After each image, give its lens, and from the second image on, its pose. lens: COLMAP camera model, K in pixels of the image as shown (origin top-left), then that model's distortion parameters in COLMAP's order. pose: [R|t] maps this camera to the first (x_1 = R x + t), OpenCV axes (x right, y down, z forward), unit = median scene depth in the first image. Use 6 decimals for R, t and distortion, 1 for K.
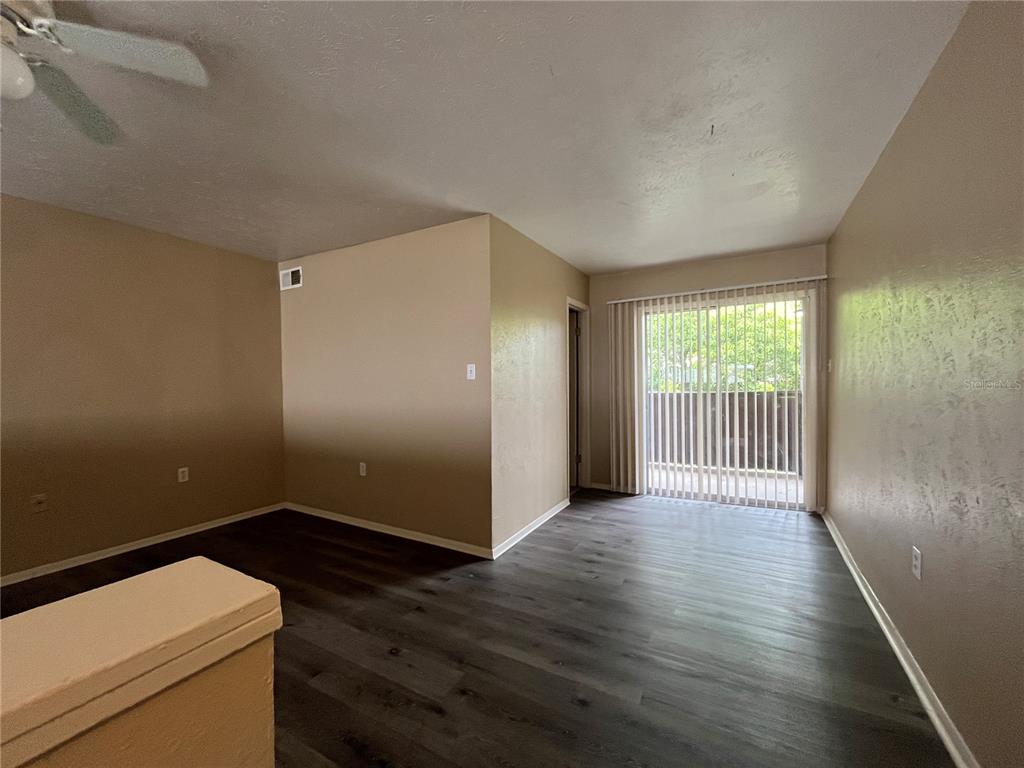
lens RADIAL K [[415.3, 0, 511.7], [0, 415.3, 384.0], [0, 0, 1]] dist [-0.001092, -0.000227]
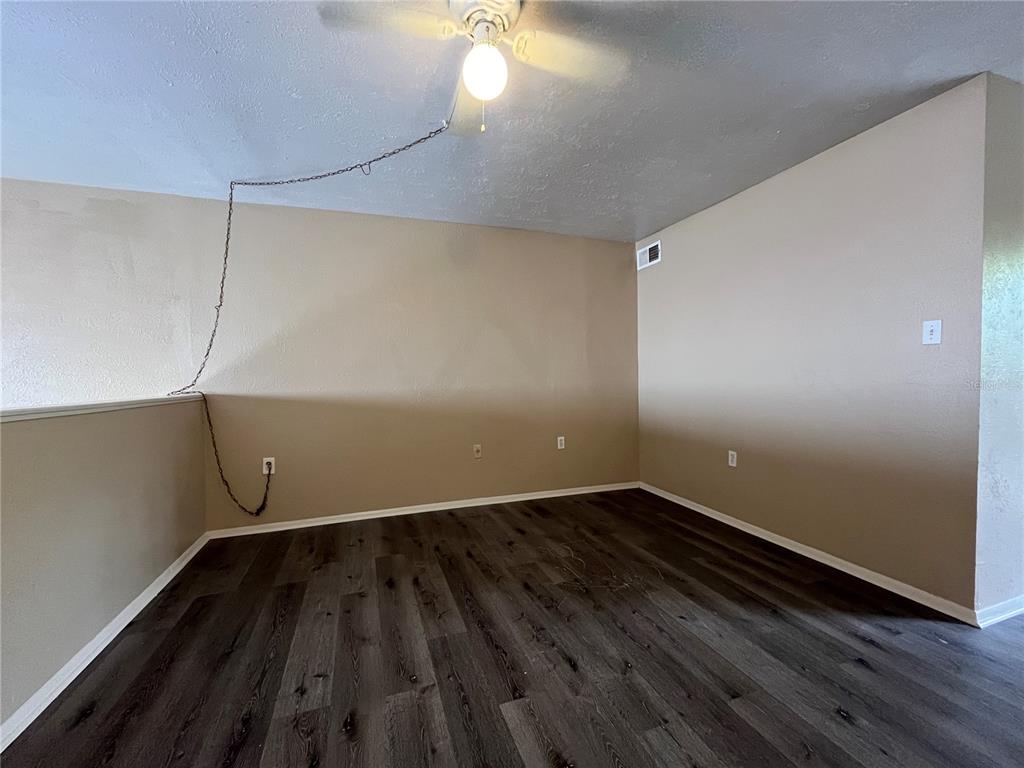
lens RADIAL K [[415.3, 0, 512.8], [0, 415.3, 383.6], [0, 0, 1]] dist [-0.001092, -0.000227]
pose [[0.752131, 0.012428, -0.658897, -0.163276], [-0.001026, 0.999843, 0.017689, 0.041641], [0.659013, -0.012628, 0.752026, 0.062712]]
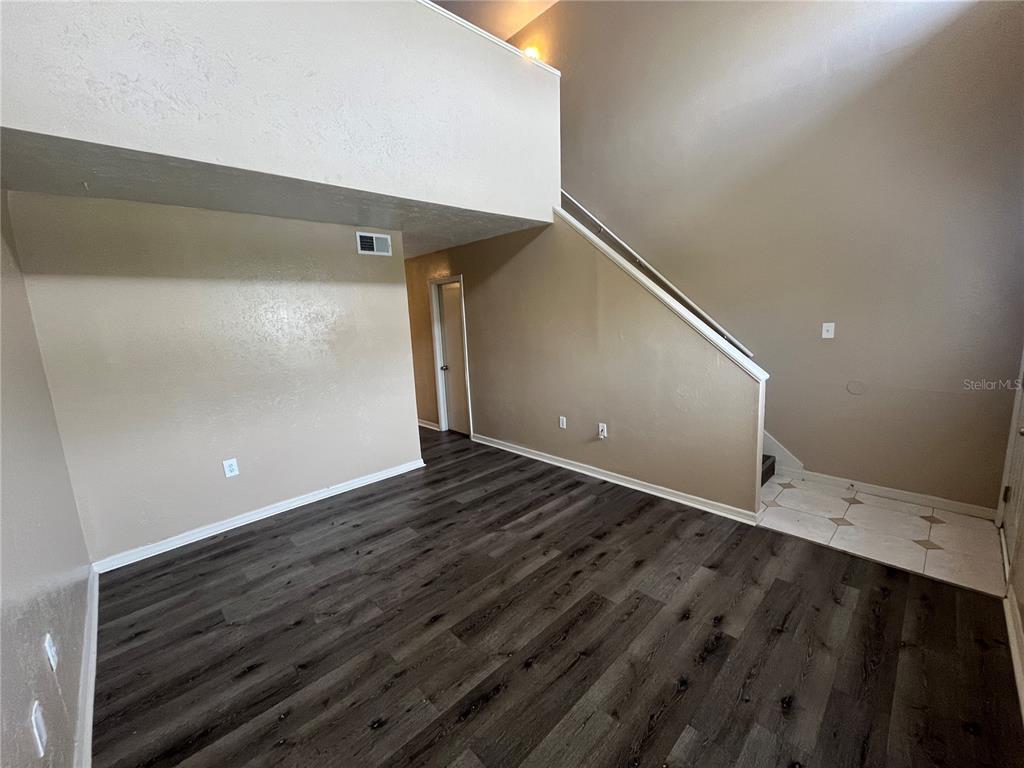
lens RADIAL K [[415.3, 0, 512.6], [0, 415.3, 383.1], [0, 0, 1]] dist [-0.001092, -0.000227]
pose [[0.285768, -0.156197, 0.945484, -1.857653], [0.039404, 0.987708, 0.151263, -0.091659], [-0.957488, -0.005970, 0.288410, 0.552668]]
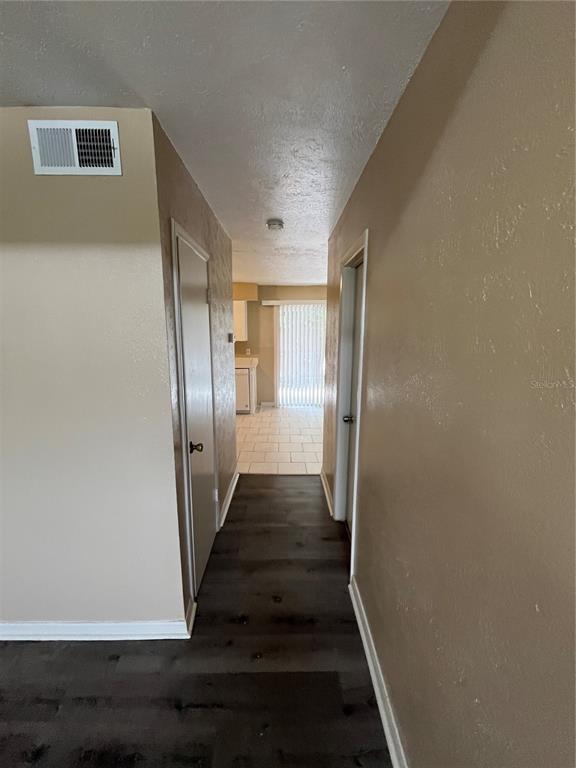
lens RADIAL K [[311.5, 0, 292.1], [0, 311.5, 368.7], [0, 0, 1]] dist [-0.001092, -0.000227]
pose [[0.868205, -0.062135, 0.492300, -0.679852], [-0.018397, 0.987416, 0.157069, -0.122810], [-0.495864, -0.145425, 0.856137, 0.802213]]
